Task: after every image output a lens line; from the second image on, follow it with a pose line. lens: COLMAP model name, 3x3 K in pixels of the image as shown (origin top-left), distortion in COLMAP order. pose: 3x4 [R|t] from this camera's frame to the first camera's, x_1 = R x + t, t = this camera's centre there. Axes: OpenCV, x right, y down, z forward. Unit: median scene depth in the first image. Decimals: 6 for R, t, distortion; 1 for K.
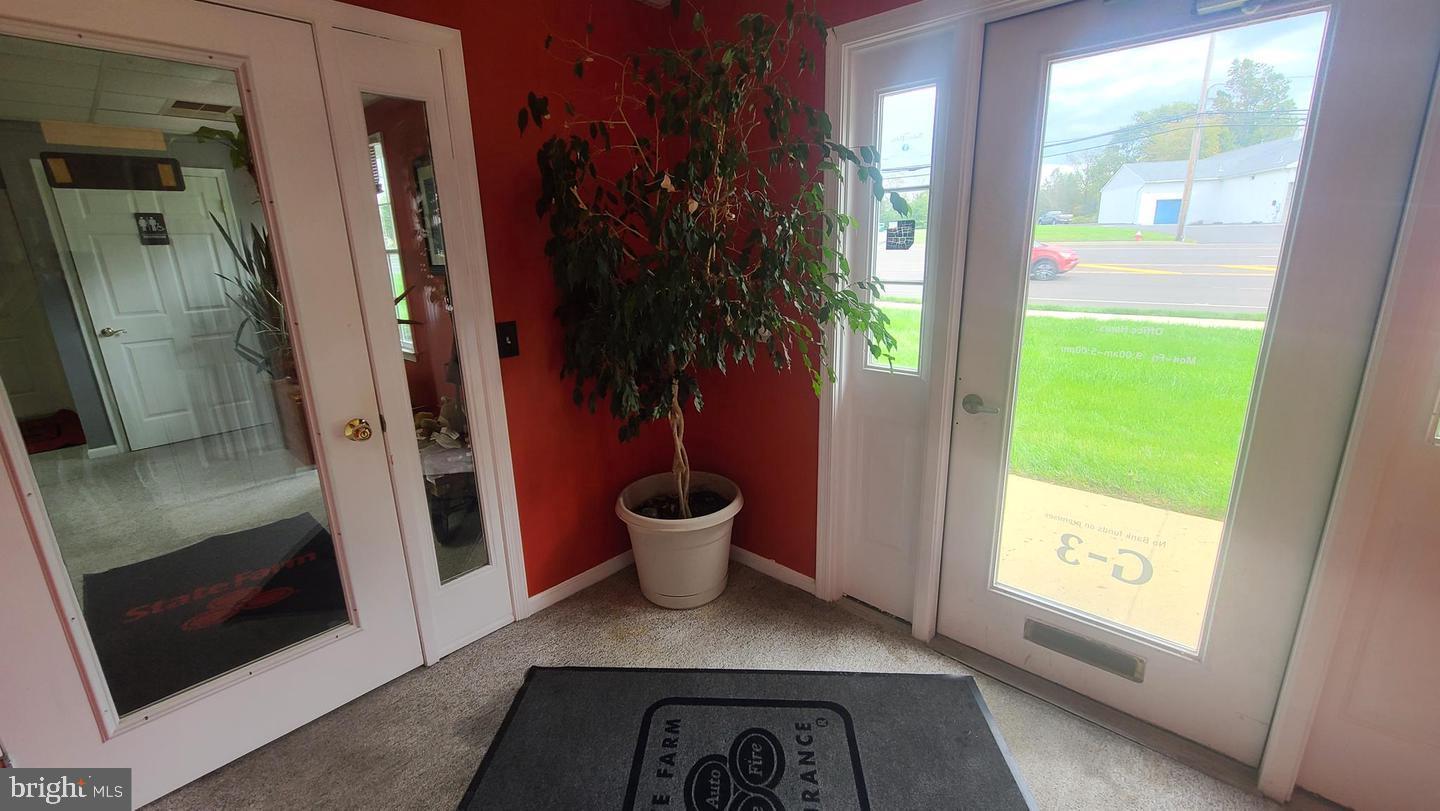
lens RADIAL K [[600.6, 0, 720.0], [0, 600.6, 405.5], [0, 0, 1]] dist [-0.000003, -0.000009]
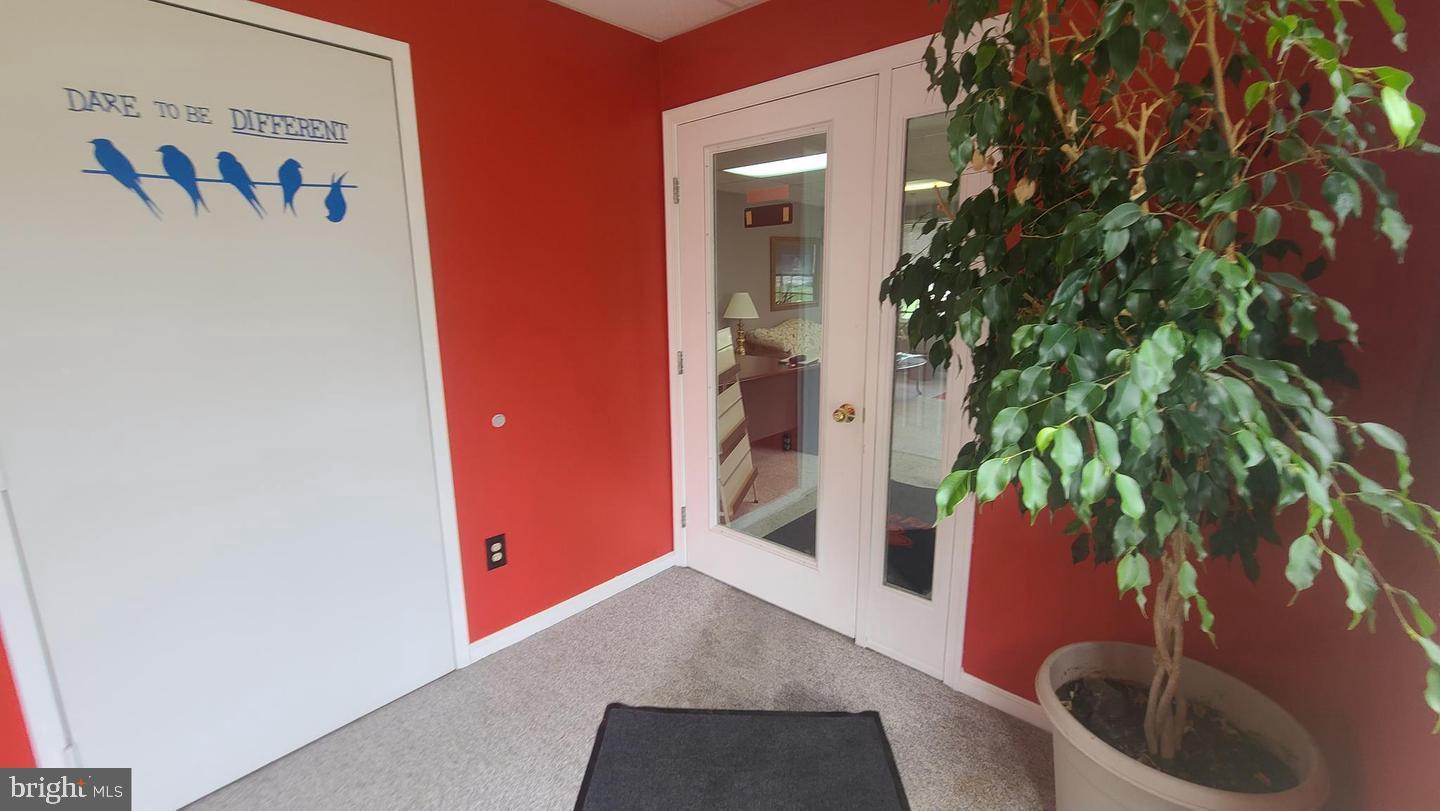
lens RADIAL K [[600.6, 0, 720.0], [0, 600.6, 405.5], [0, 0, 1]] dist [-0.000003, -0.000009]
pose [[-0.007351, 0.230494, -0.973046, 0.435795], [-0.252223, 0.941183, 0.224852, -0.140811], [0.967641, 0.247078, 0.051217, 0.552192]]
